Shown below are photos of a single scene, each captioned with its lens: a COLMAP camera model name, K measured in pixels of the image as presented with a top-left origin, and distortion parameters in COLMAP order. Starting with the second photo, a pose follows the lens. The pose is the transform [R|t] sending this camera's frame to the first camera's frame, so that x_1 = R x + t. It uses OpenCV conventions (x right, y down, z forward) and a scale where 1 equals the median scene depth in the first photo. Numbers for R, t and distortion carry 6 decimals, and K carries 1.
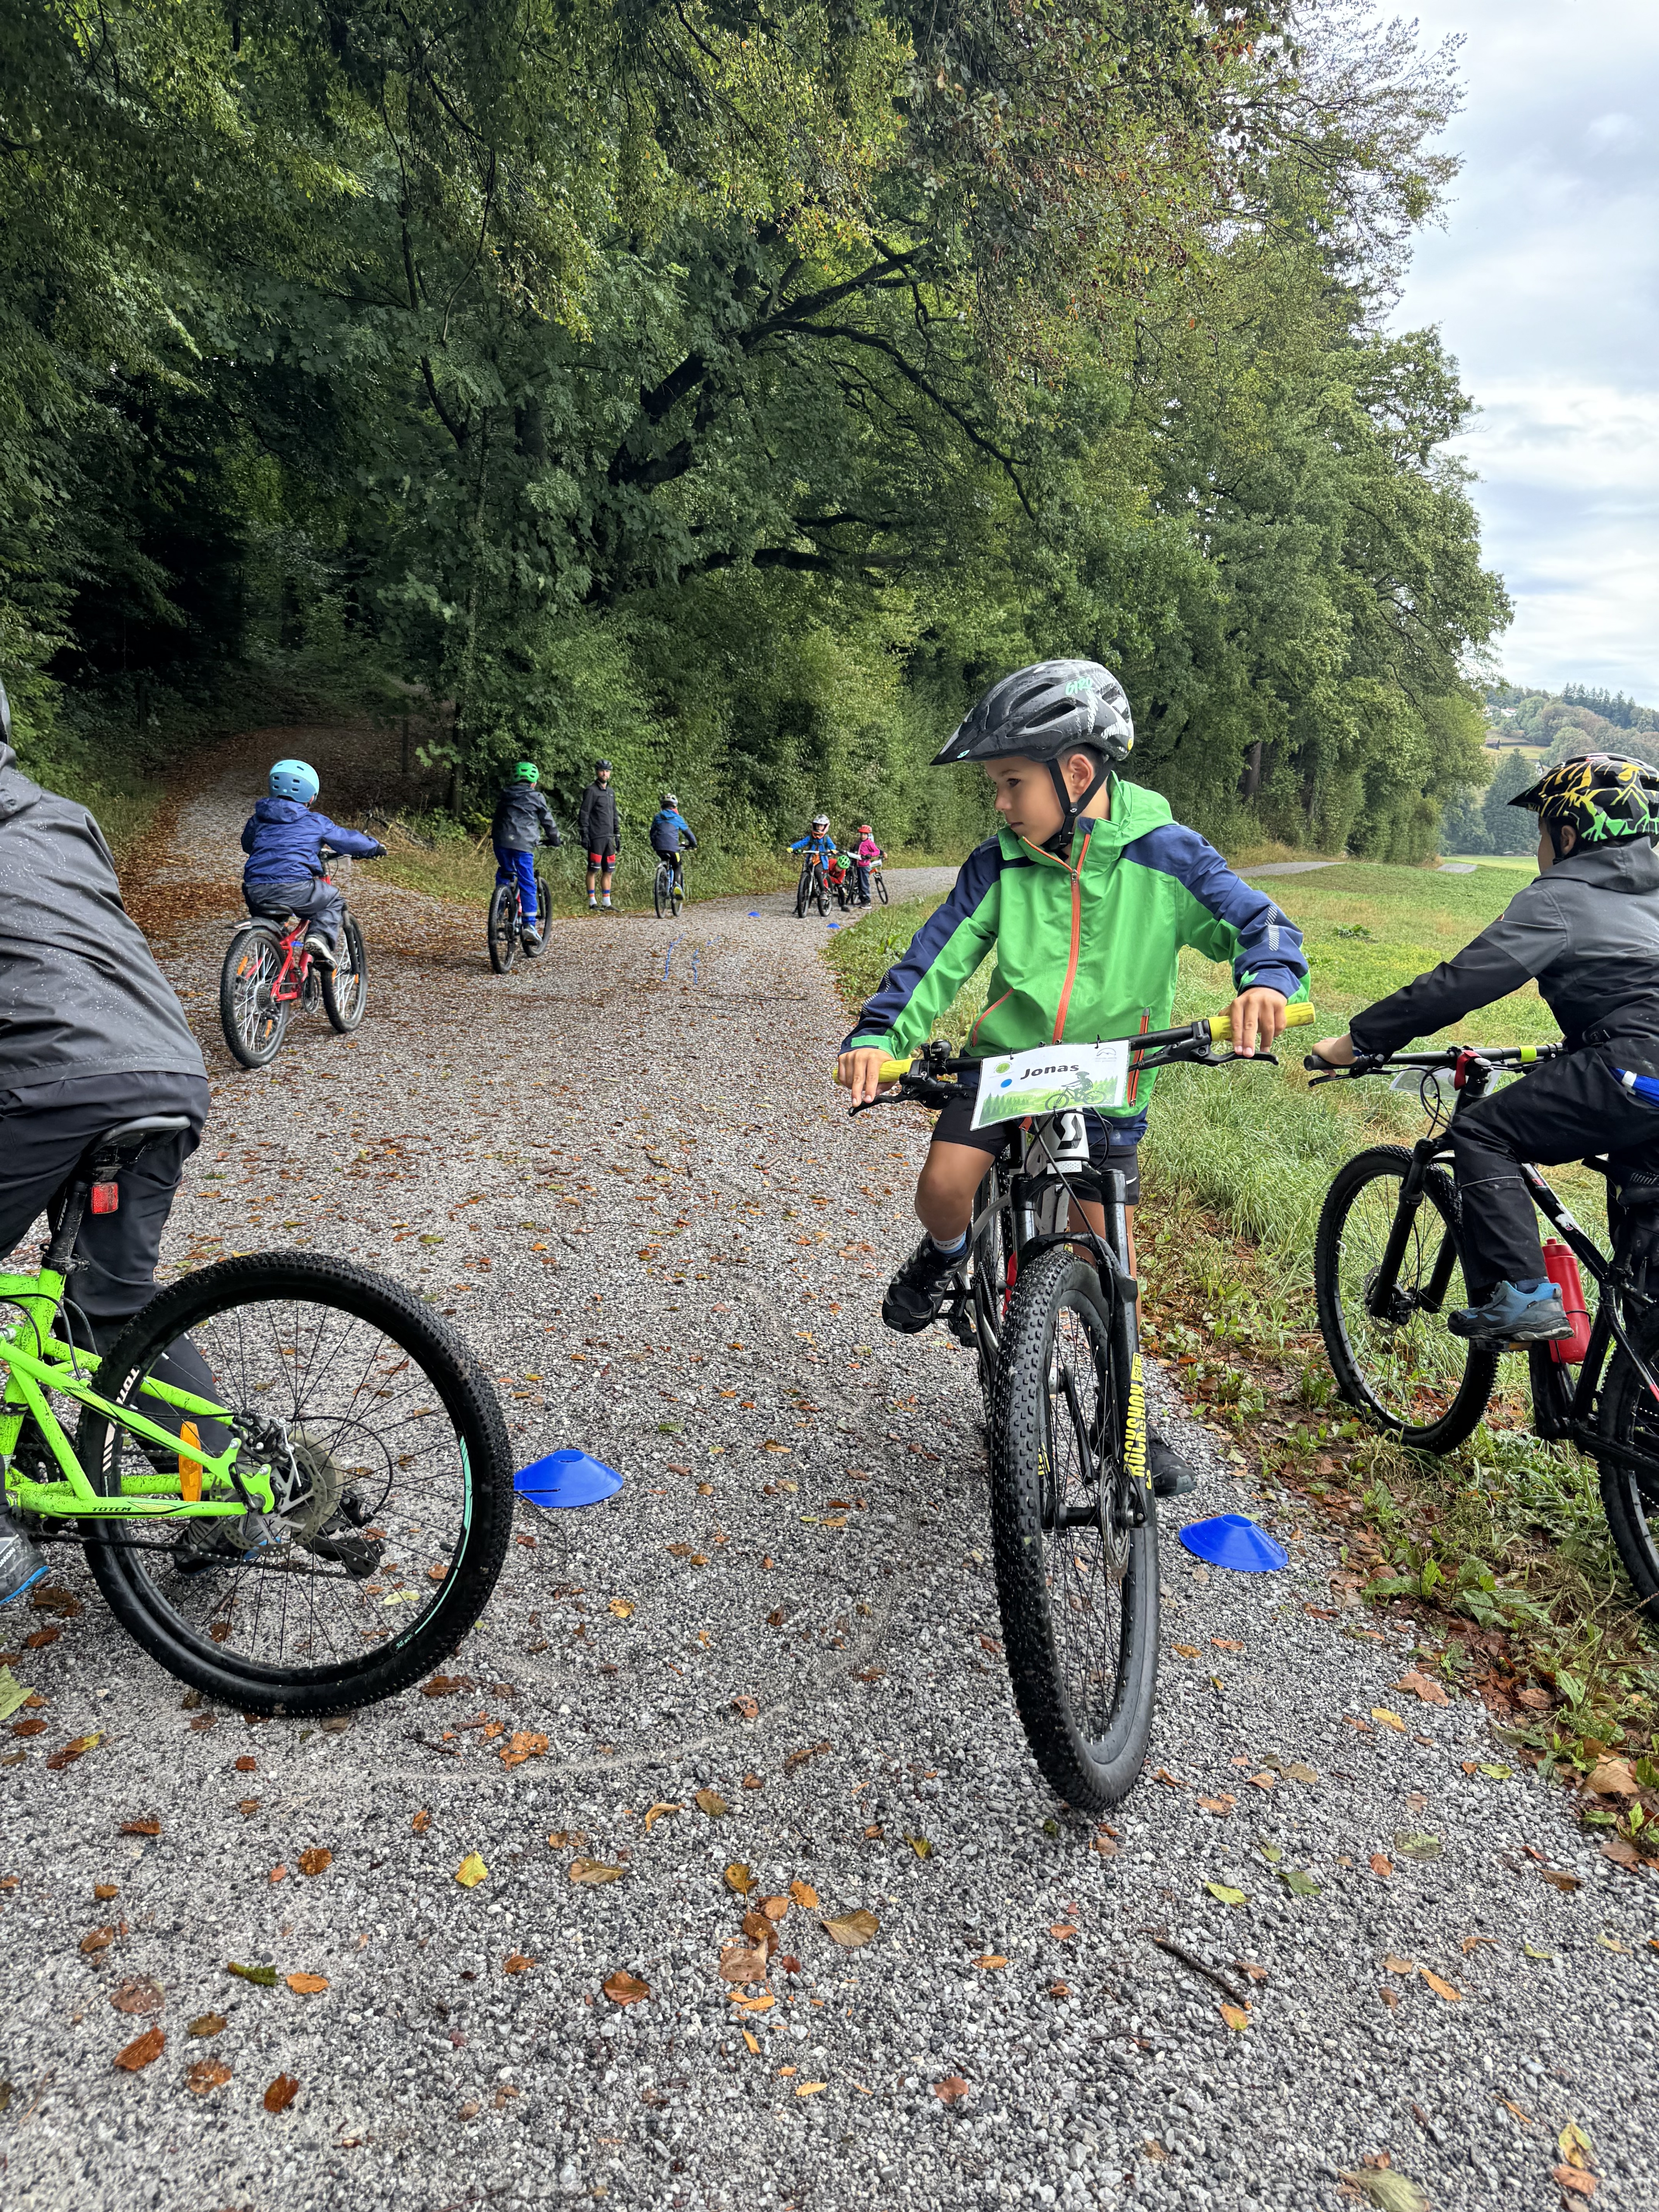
lens RADIAL K [[1550.1, 0, 827.8], [0, 1550.1, 1098.9], [0, 0, 1]] dist [0.007382, -0.010602]
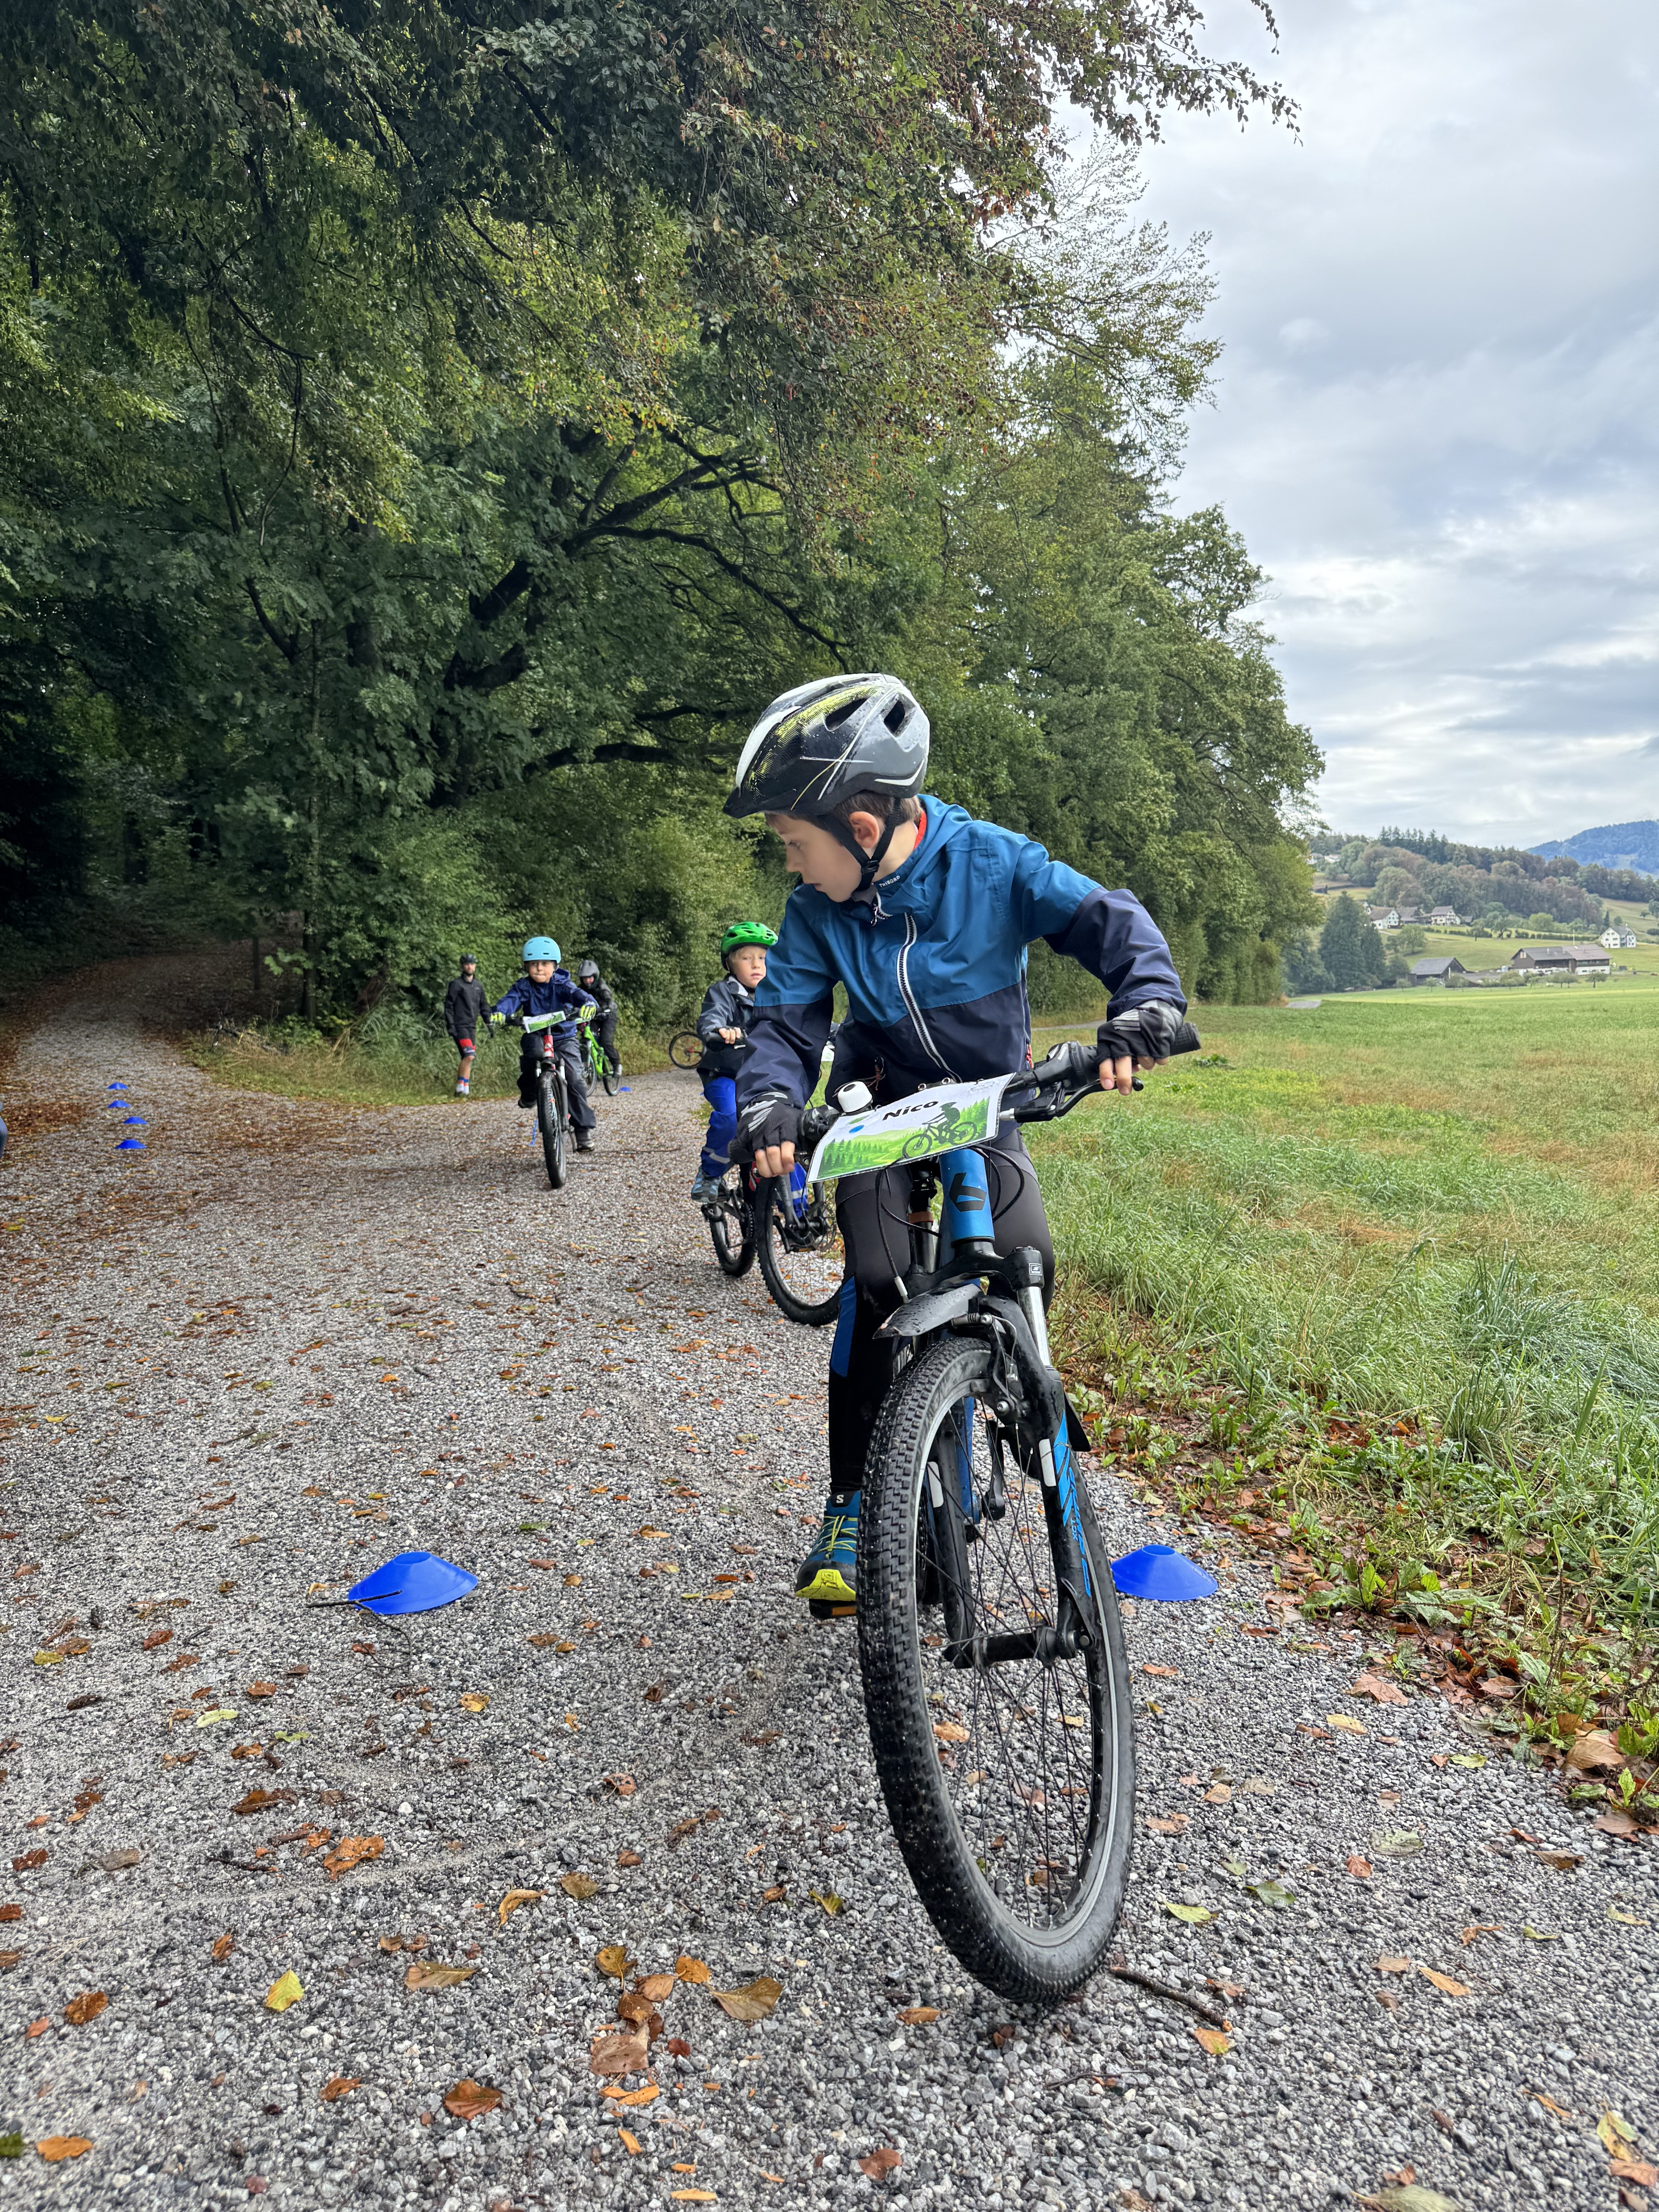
lens RADIAL K [[1554.3, 0, 823.8], [0, 1554.3, 1114.4], [0, 0, 1]] dist [0.005874, -0.009911]
pose [[0.992739, -0.092544, 0.076841, 0.034043], [0.100196, 0.989669, -0.102551, 0.156651], [-0.066556, 0.109505, 0.991755, 0.121899]]
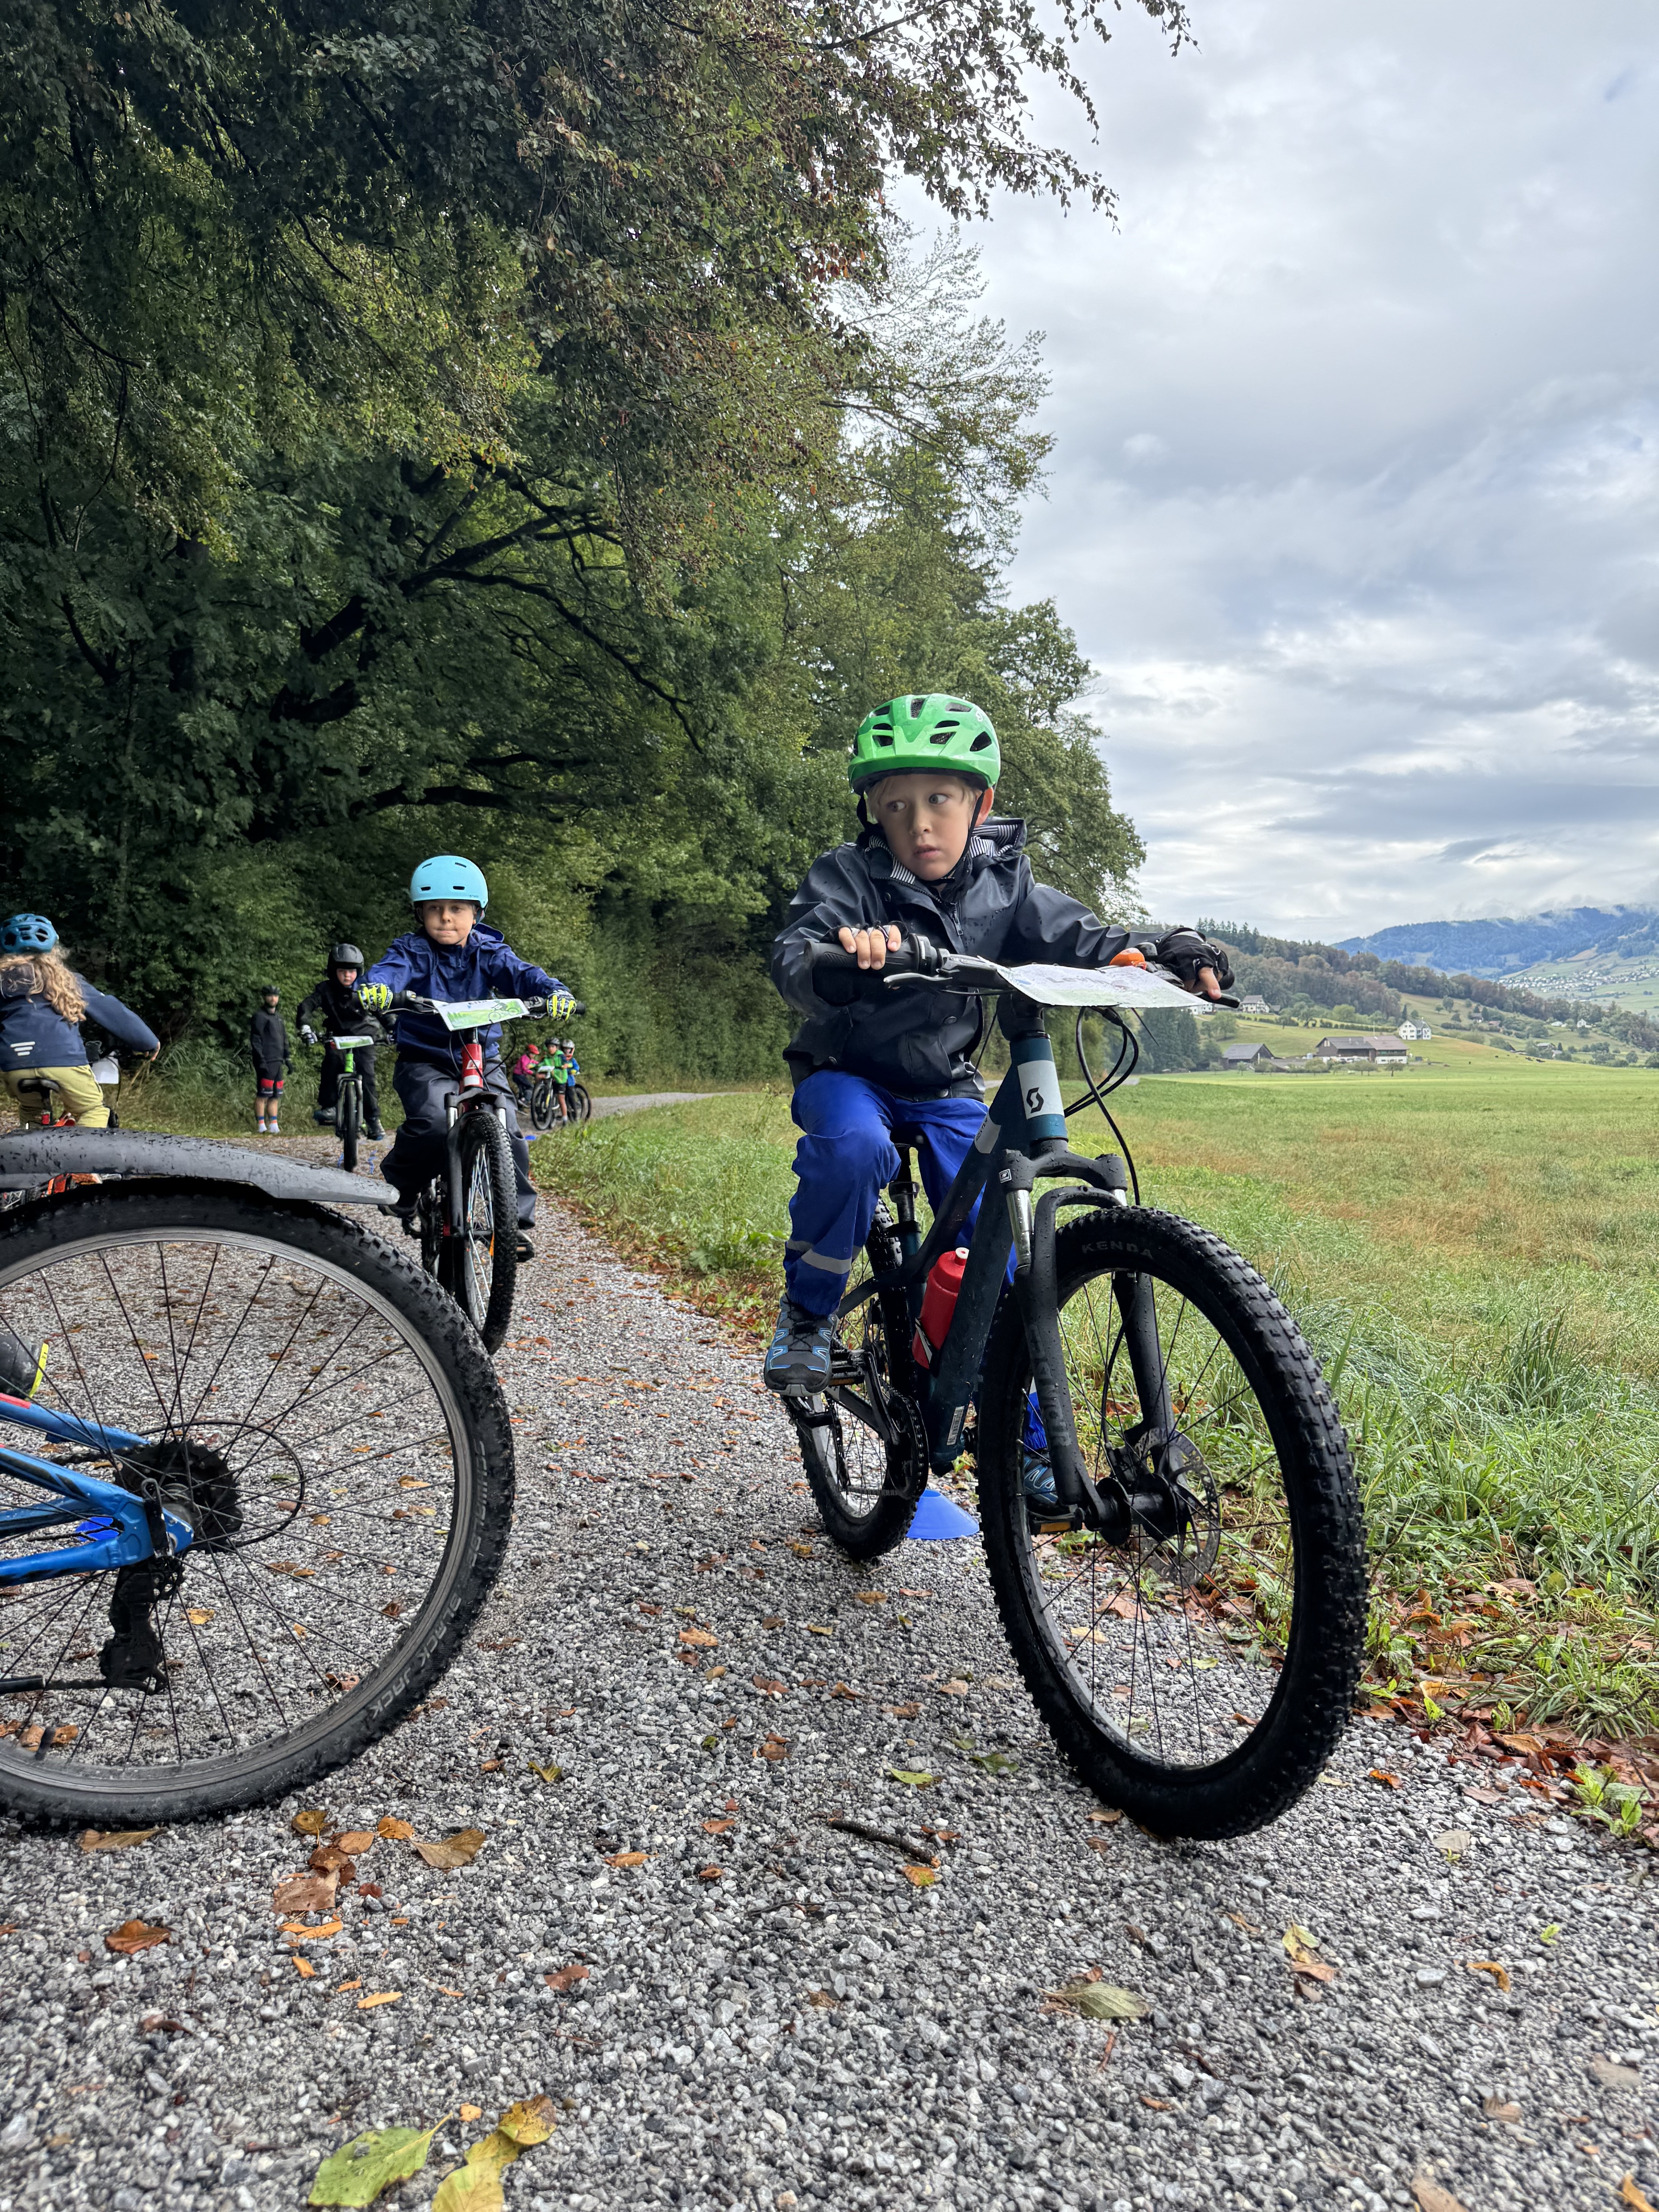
lens RADIAL K [[1554.2, 0, 832.7], [0, 1554.2, 1109.1], [0, 0, 1]] dist [0.006211, -0.010314]
pose [[0.979244, -0.060311, 0.193504, 0.075635], [0.087561, 0.986898, -0.135516, 0.284515], [-0.182796, 0.149647, 0.971695, 0.124936]]
